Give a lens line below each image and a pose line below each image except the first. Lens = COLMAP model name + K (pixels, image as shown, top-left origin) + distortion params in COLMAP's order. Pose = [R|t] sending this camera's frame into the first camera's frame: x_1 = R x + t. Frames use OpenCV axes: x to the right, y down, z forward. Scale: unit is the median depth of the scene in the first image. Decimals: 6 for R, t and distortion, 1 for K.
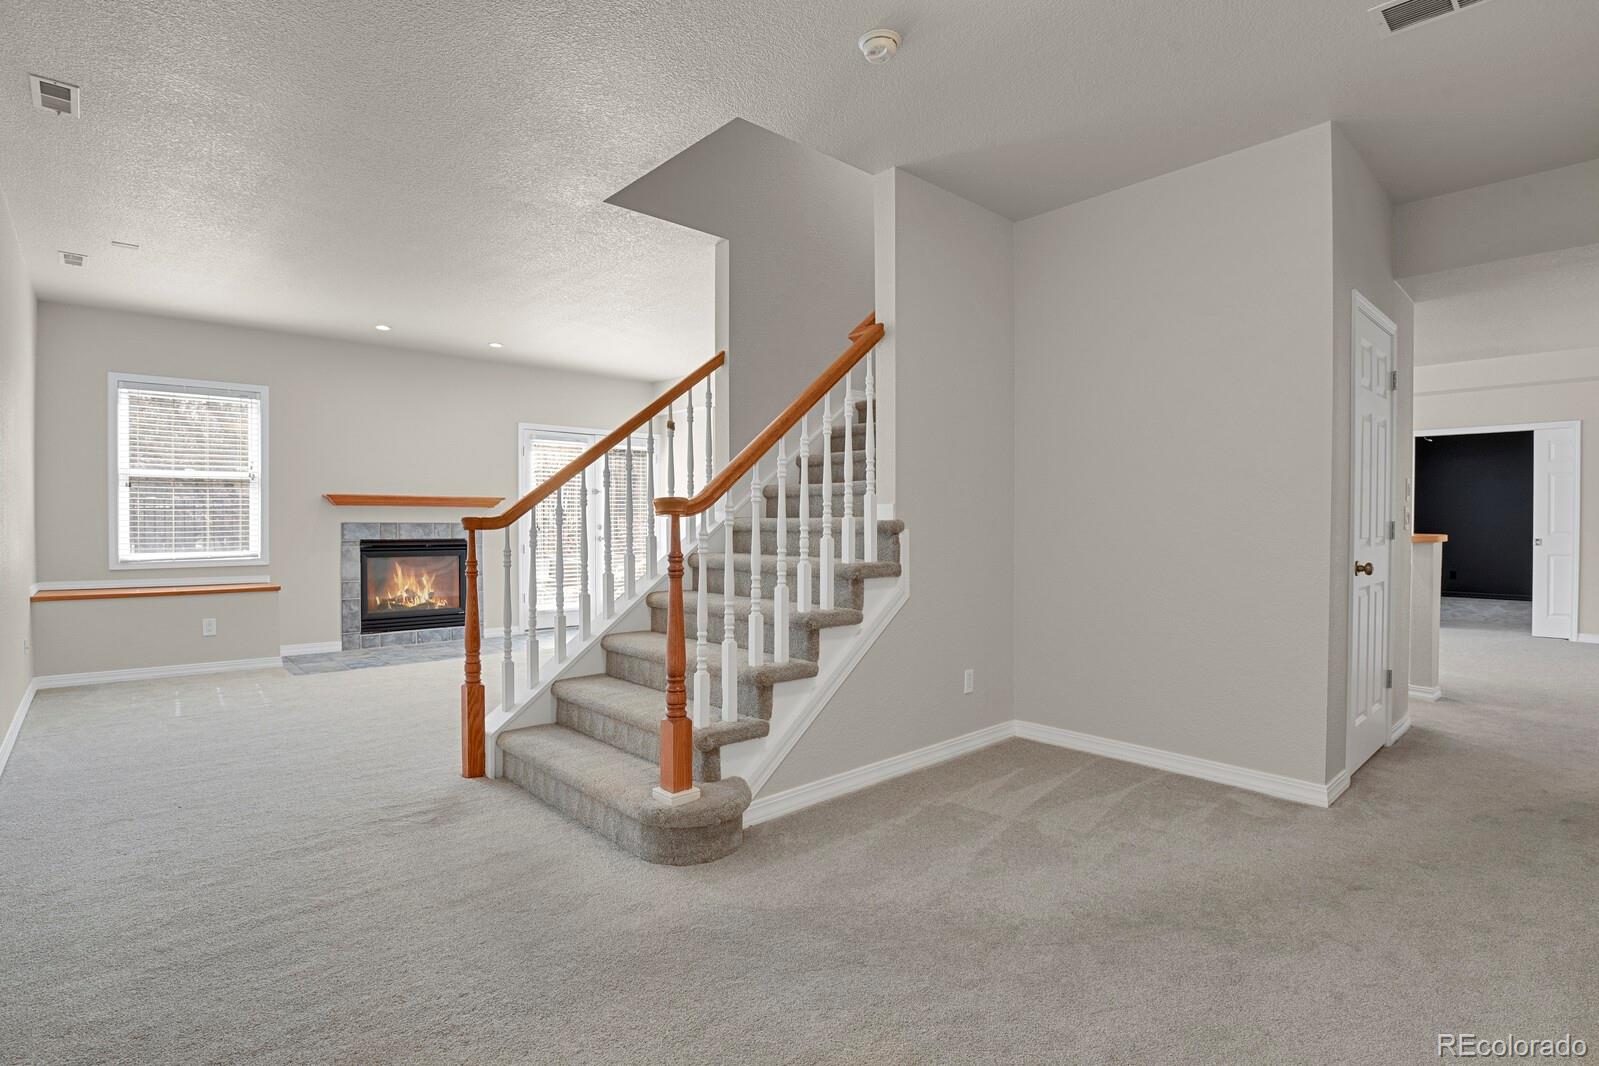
lens RADIAL K [[777.6, 0, 793.8], [0, 777.6, 535.7], [0, 0, 1]] dist [-0.030638, -0.001245]
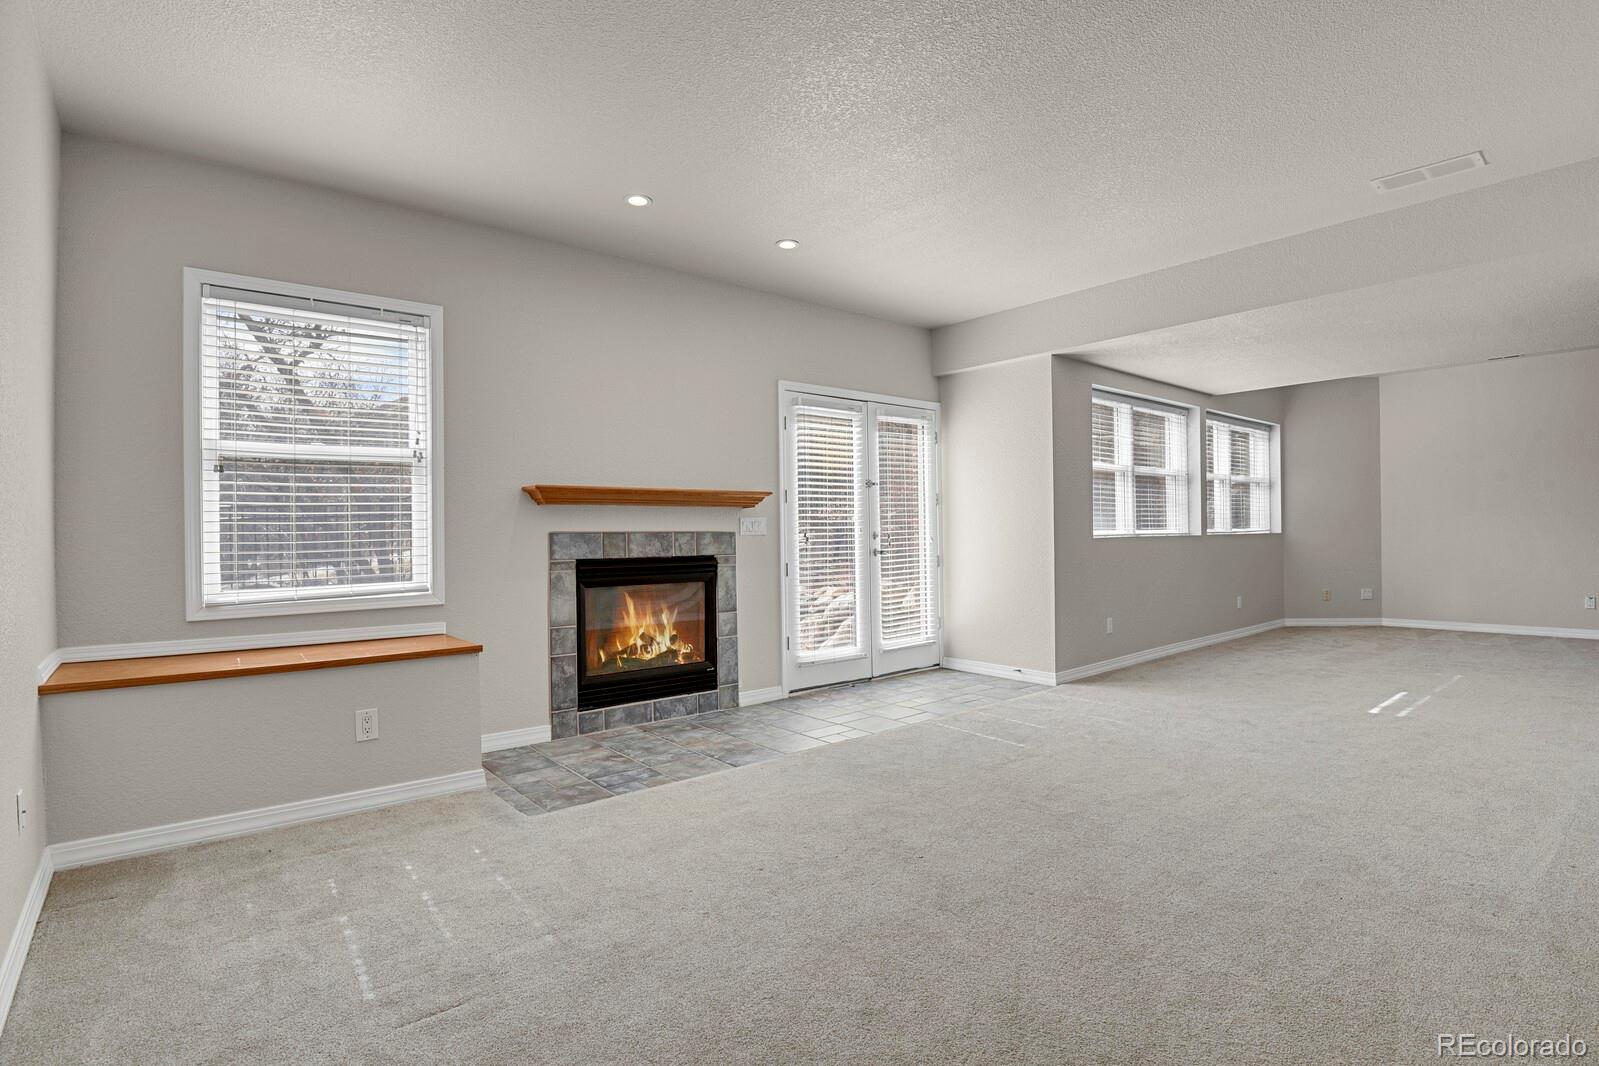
lens RADIAL K [[777.6, 0, 806.5], [0, 777.6, 533.0], [0, 0, 1]] dist [-0.030638, -0.001245]
pose [[0.999256, 0.014570, -0.035702, -0.359544], [-0.013932, 0.999740, 0.018056, -0.030735], [0.035956, -0.017546, 0.999199, 0.384447]]
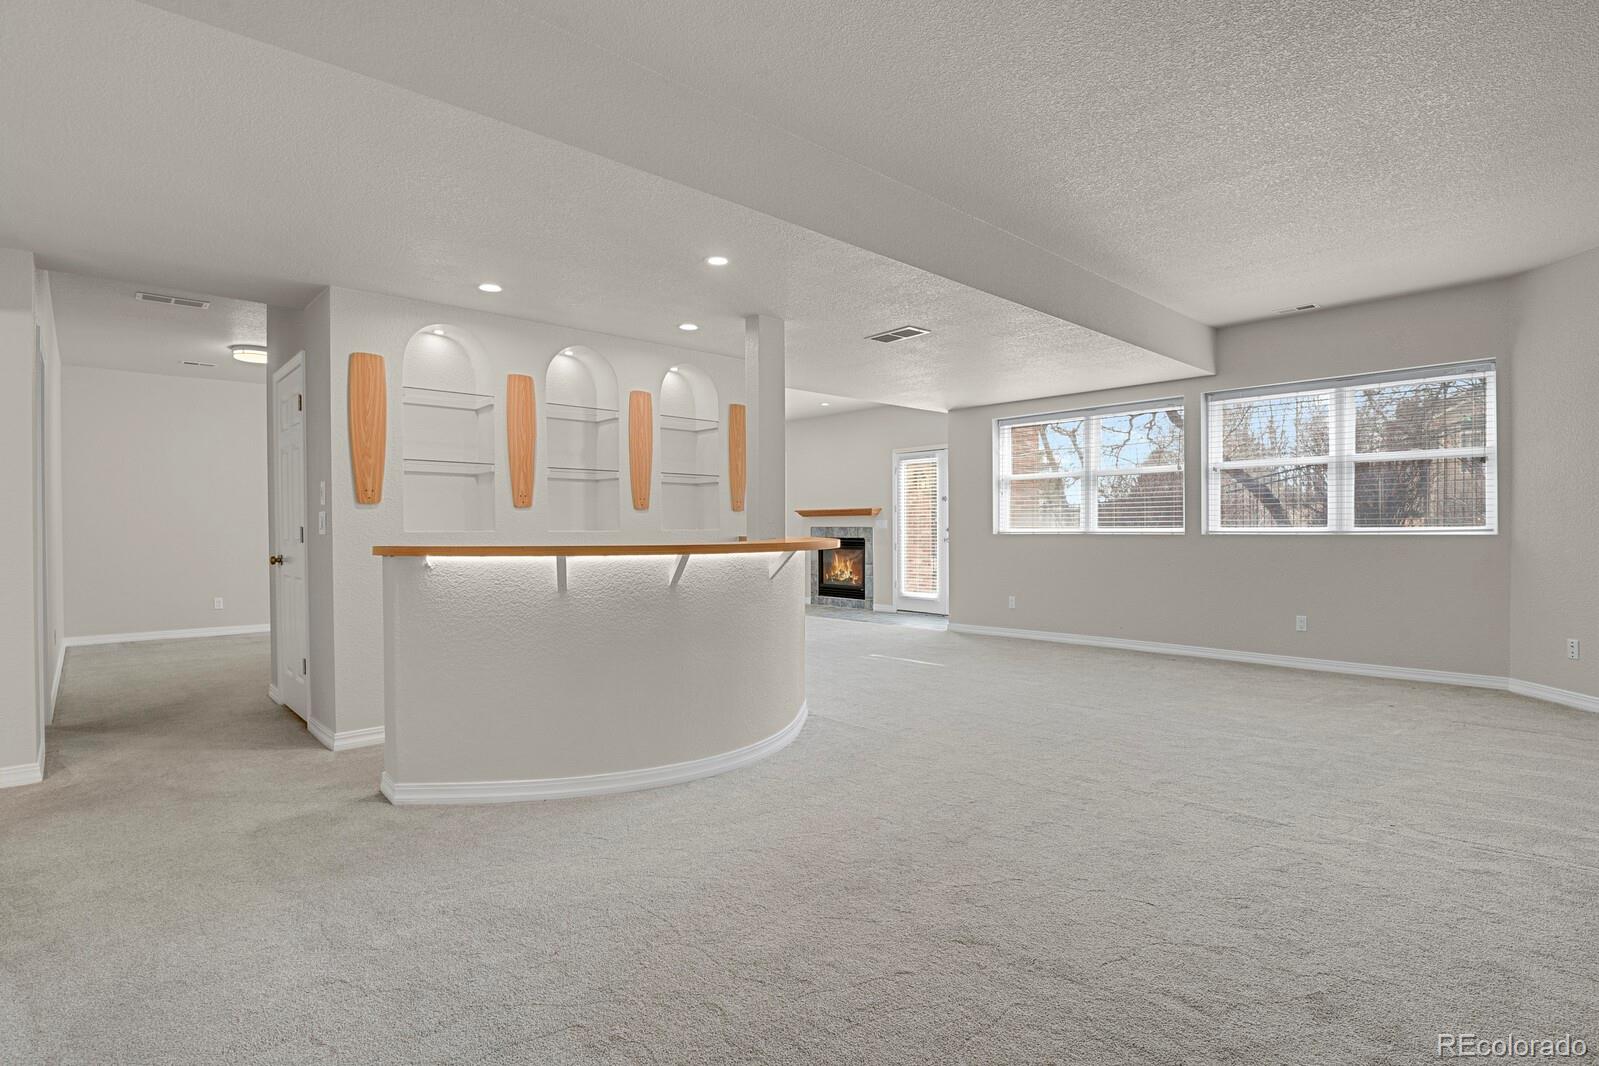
lens RADIAL K [[777.6, 0, 798.3], [0, 777.6, 529.4], [0, 0, 1]] dist [-0.030638, -0.001245]
pose [[0.025044, 0.015306, -0.999569, 1.085906], [0.009396, 0.999835, 0.015545, -0.038119], [0.999642, -0.009781, 0.024896, 0.926848]]
